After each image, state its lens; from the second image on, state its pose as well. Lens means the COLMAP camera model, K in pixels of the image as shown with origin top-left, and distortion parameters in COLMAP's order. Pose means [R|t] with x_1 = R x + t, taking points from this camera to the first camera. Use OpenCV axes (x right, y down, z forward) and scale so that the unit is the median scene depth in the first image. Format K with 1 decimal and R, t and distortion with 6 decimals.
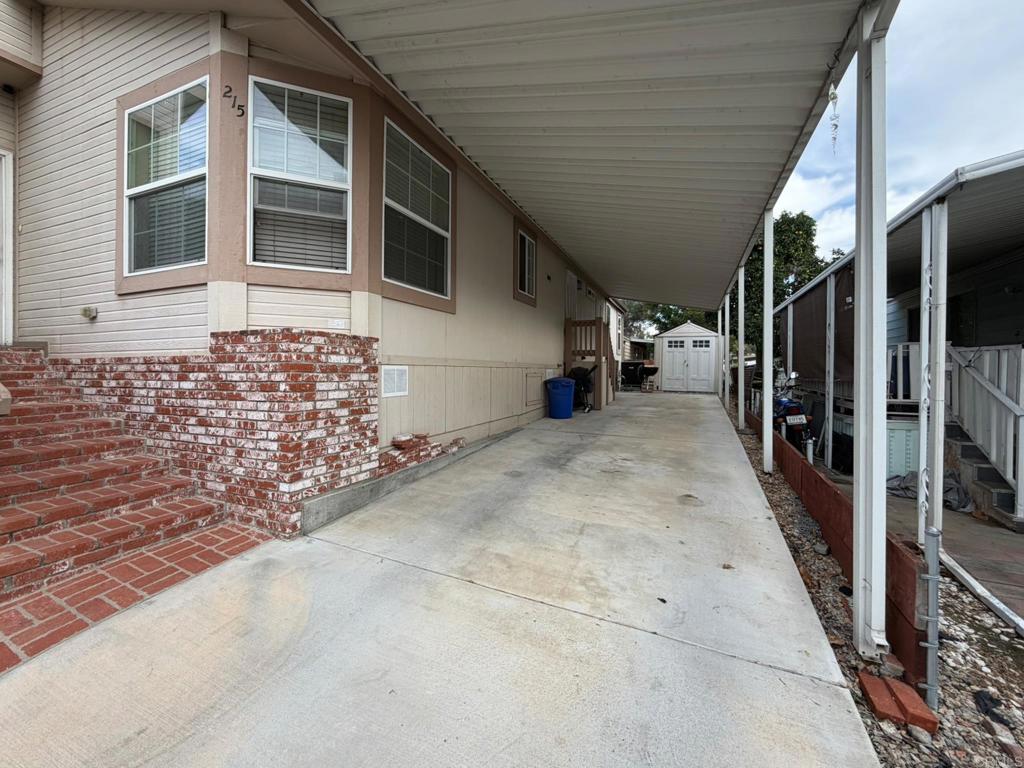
lens RADIAL K [[414.4, 0, 516.6], [0, 414.4, 371.1], [0, 0, 1]] dist [-0.001857, 0.000525]
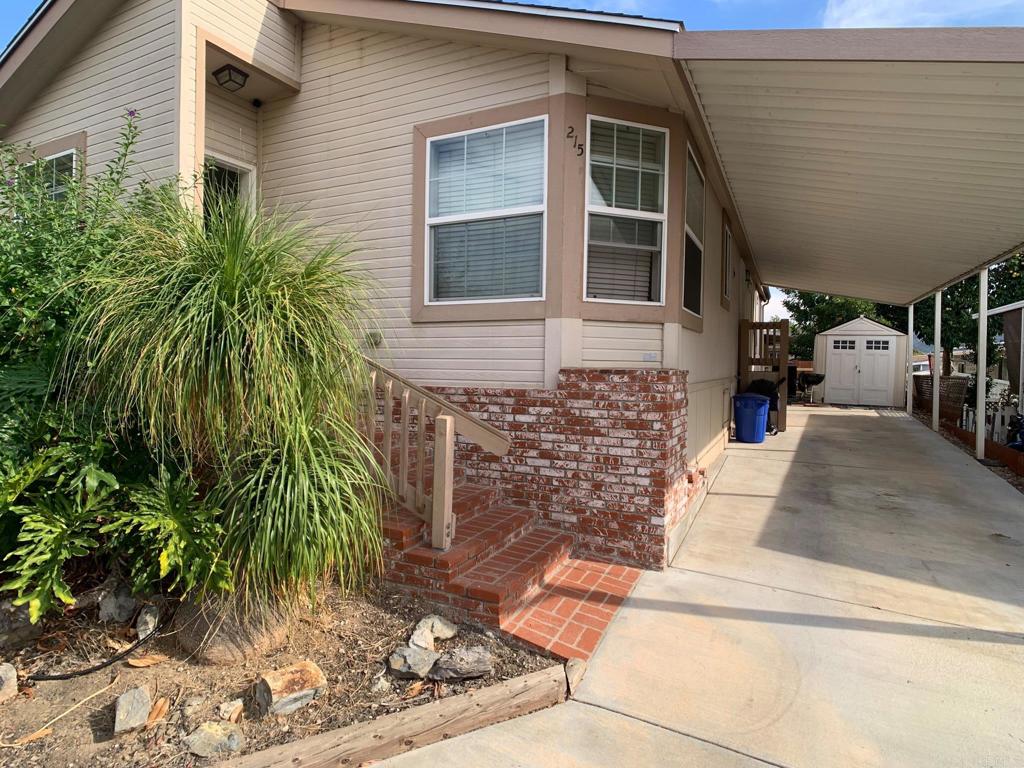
lens RADIAL K [[555.7, 0, 523.6], [0, 555.7, 369.1], [0, 0, 1]] dist [-0.028313, -0.001614]
pose [[0.998384, 0.011757, -0.055591, -0.713605], [-0.011092, 0.999863, 0.012246, -0.103293], [0.055727, -0.011609, 0.998379, -0.366921]]
